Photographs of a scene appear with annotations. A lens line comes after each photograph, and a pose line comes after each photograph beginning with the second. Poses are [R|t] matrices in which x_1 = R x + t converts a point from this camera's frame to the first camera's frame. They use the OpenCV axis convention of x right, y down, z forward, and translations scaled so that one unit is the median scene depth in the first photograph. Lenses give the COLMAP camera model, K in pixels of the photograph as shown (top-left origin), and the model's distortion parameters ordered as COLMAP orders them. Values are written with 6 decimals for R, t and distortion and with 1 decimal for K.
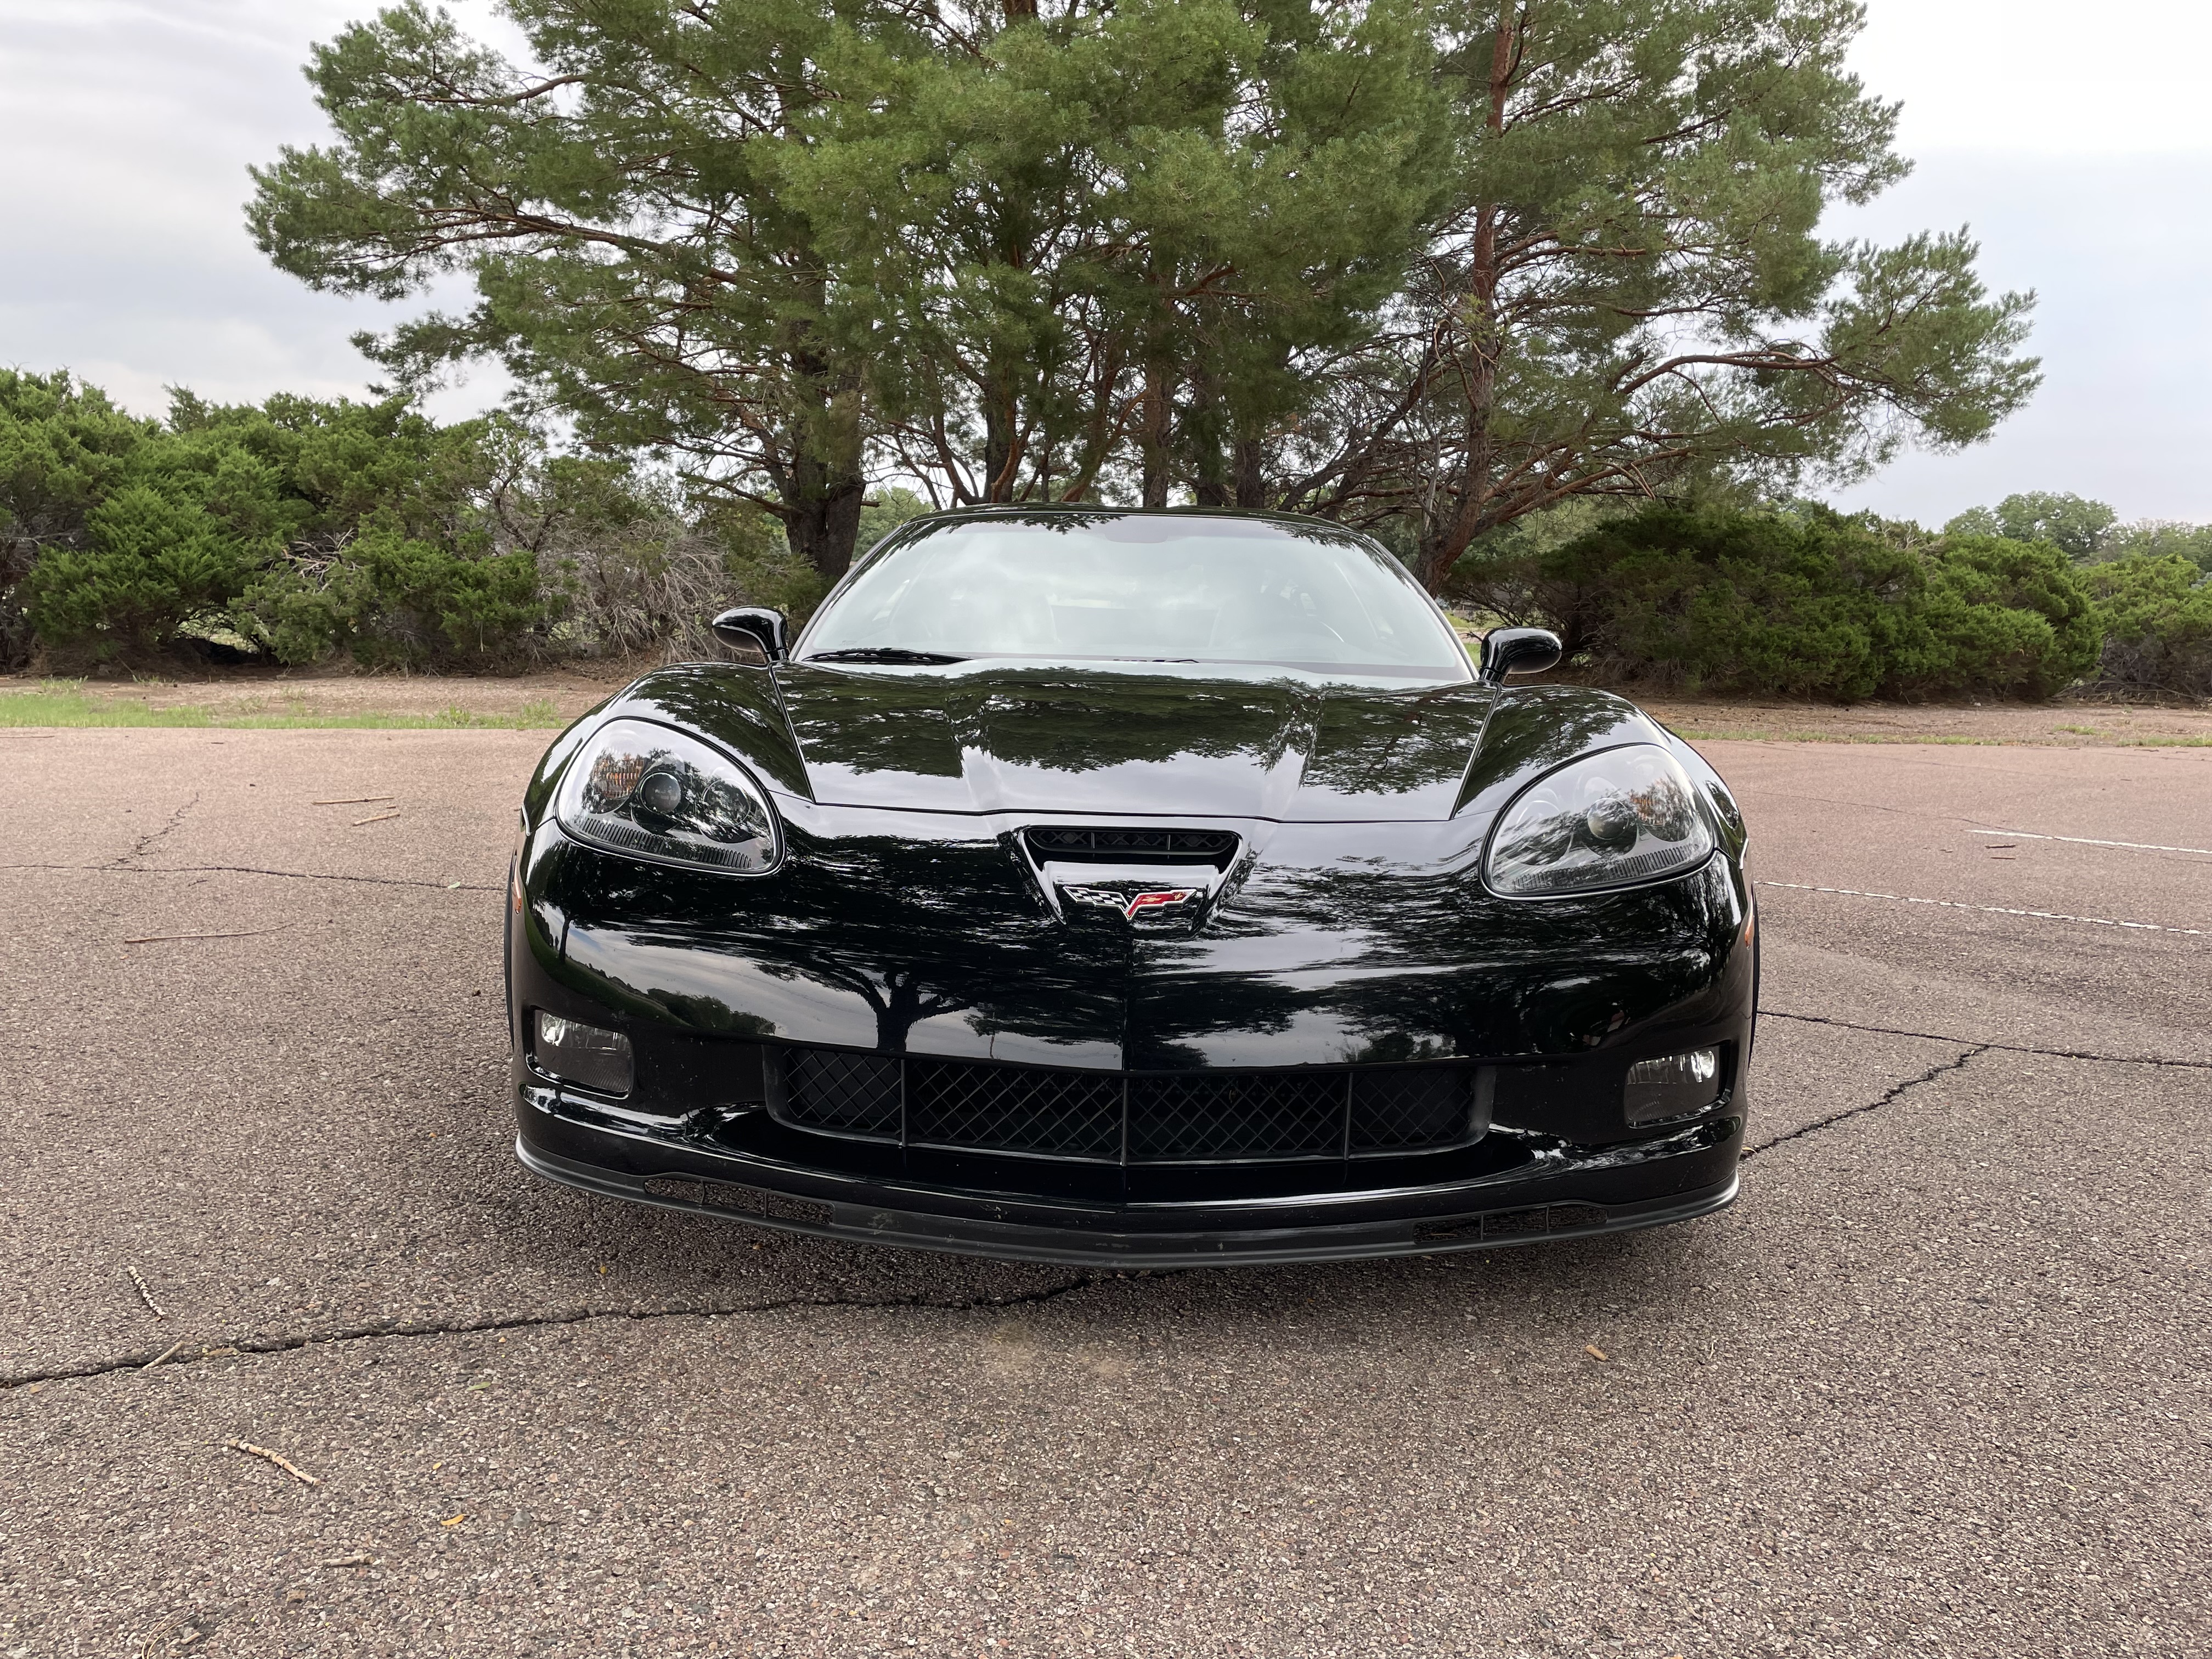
lens RADIAL K [[1679.6, 0, 1098.7], [0, 1679.6, 836.5], [0, 0, 1]] dist [0.095827, -0.122297]
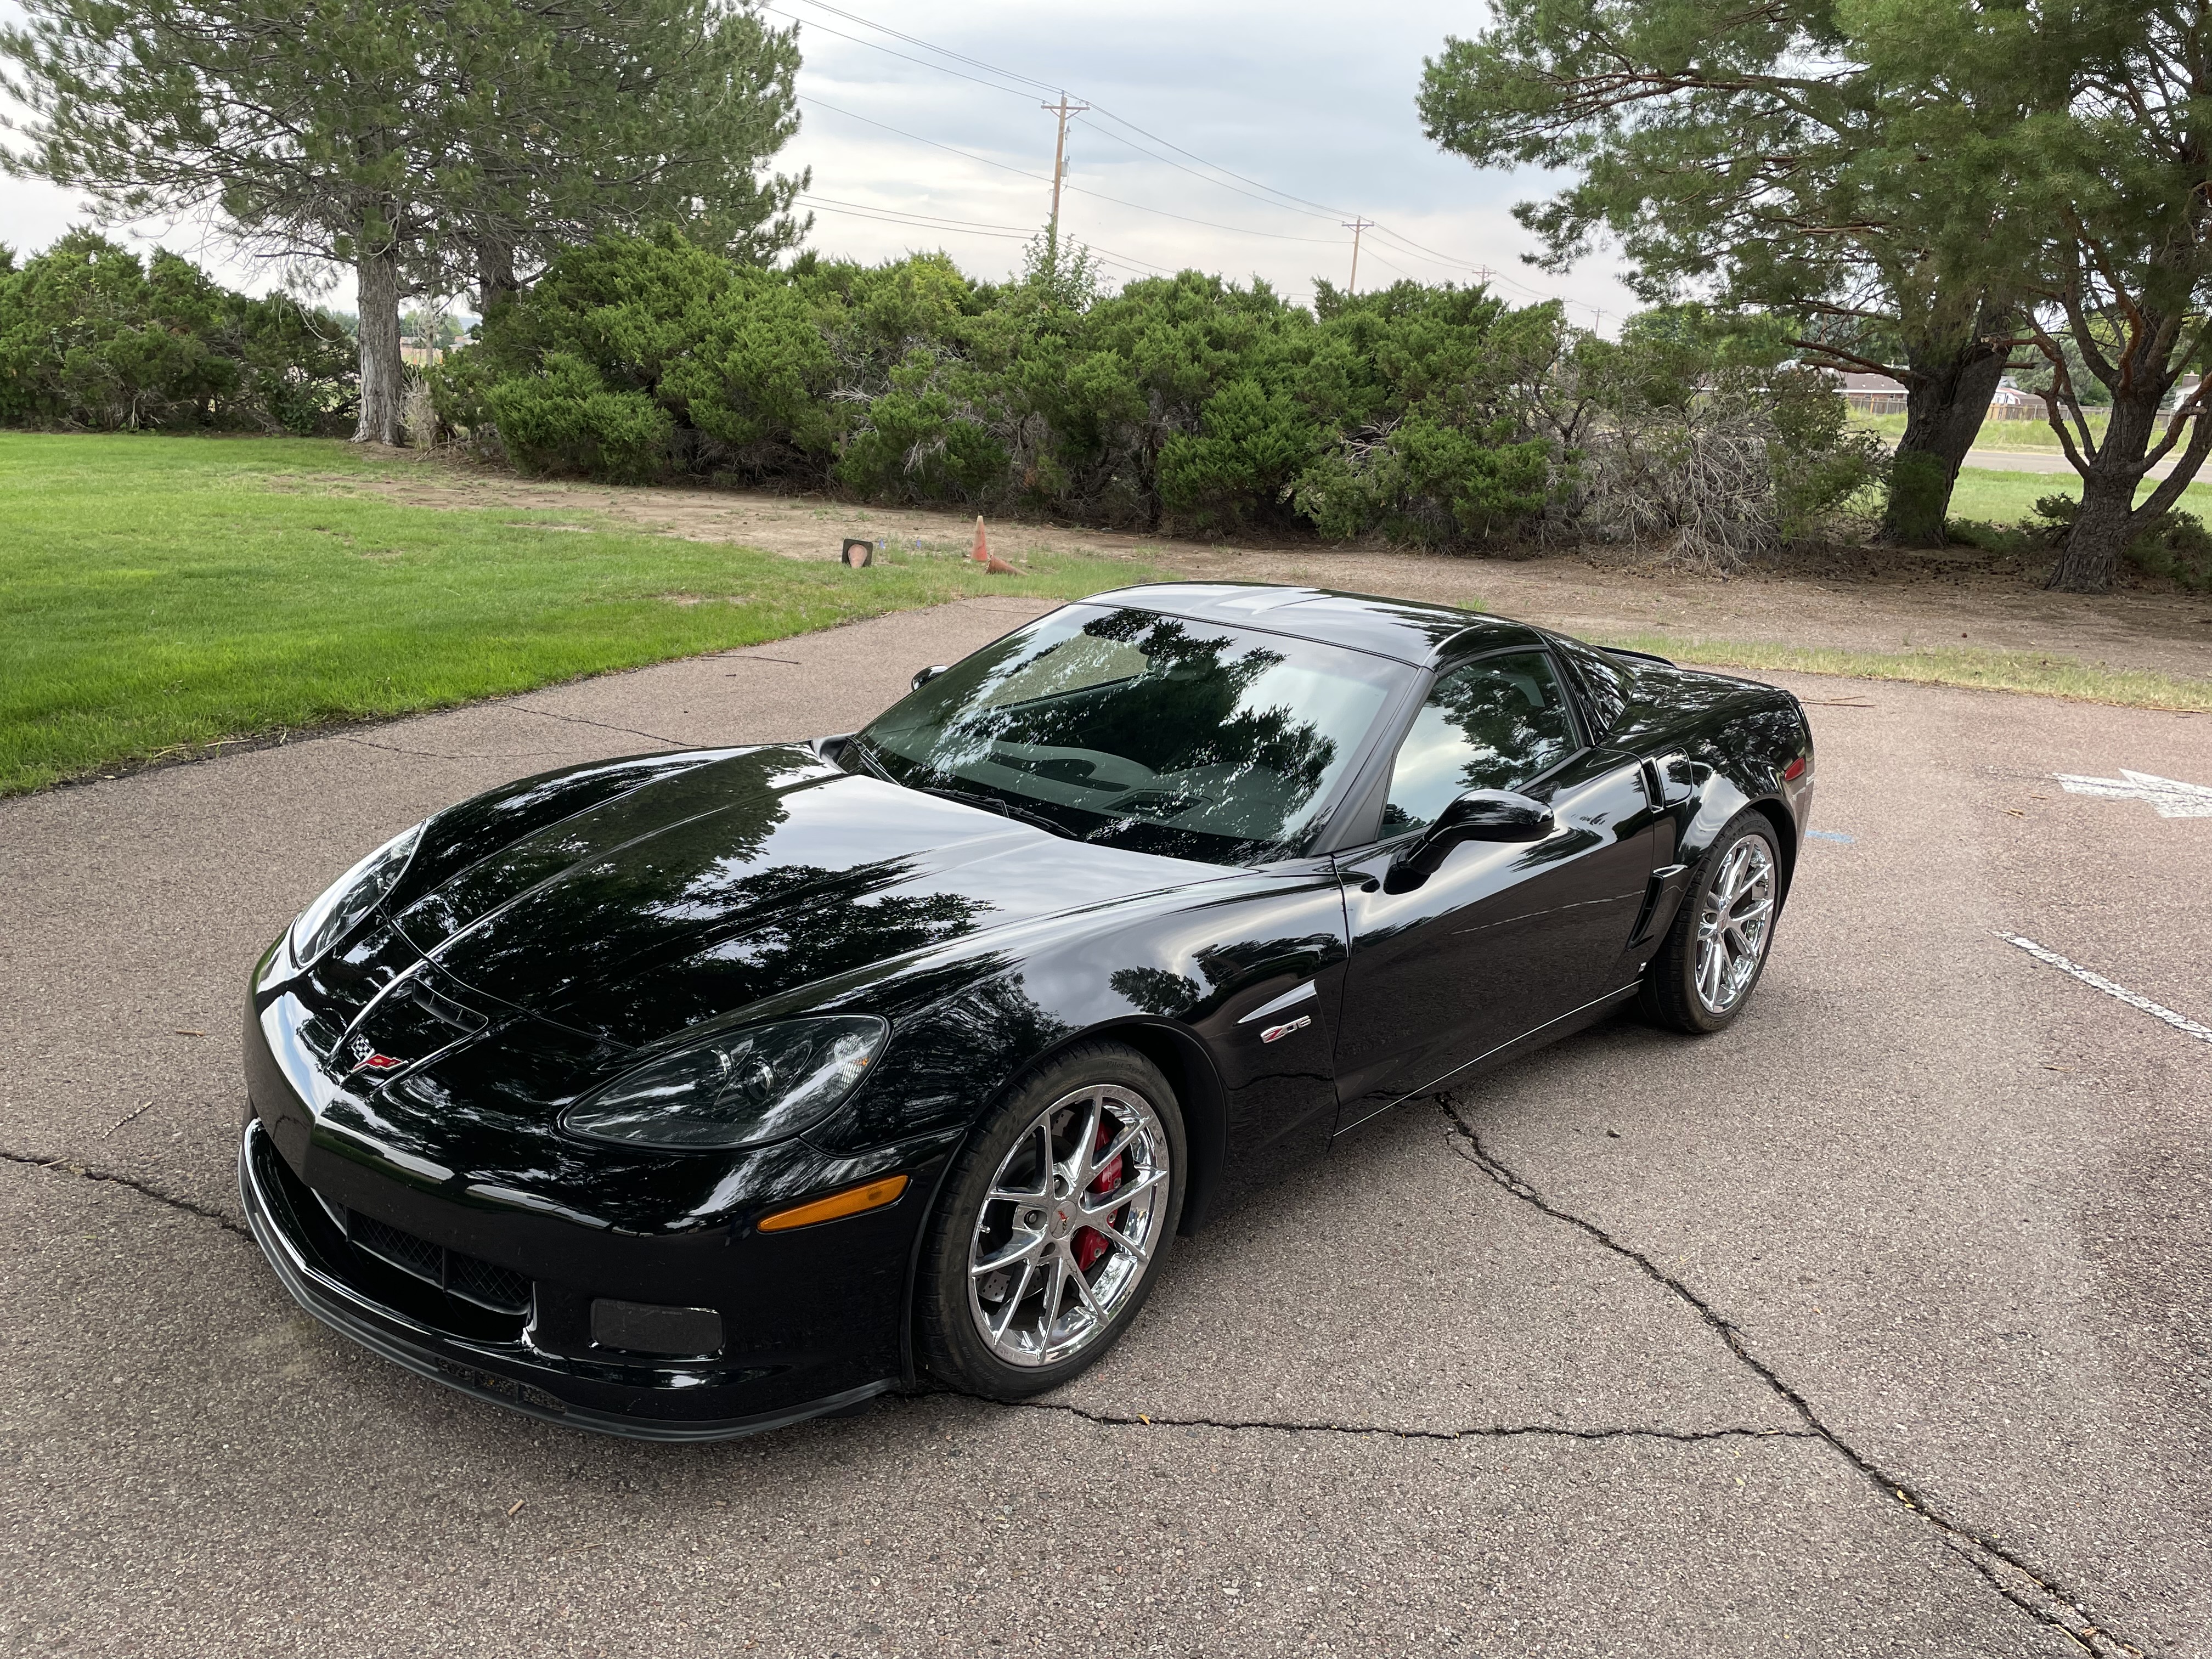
lens RADIAL K [[1696.2, 0, 1124.7], [0, 1696.2, 823.5], [0, 0, 1]] dist [0.091870, -0.126127]
pose [[0.744087, 0.174259, -0.644956, 0.184631], [-0.110336, 0.984180, 0.138618, -0.055914], [0.658908, -0.031982, 0.751543, 0.050860]]
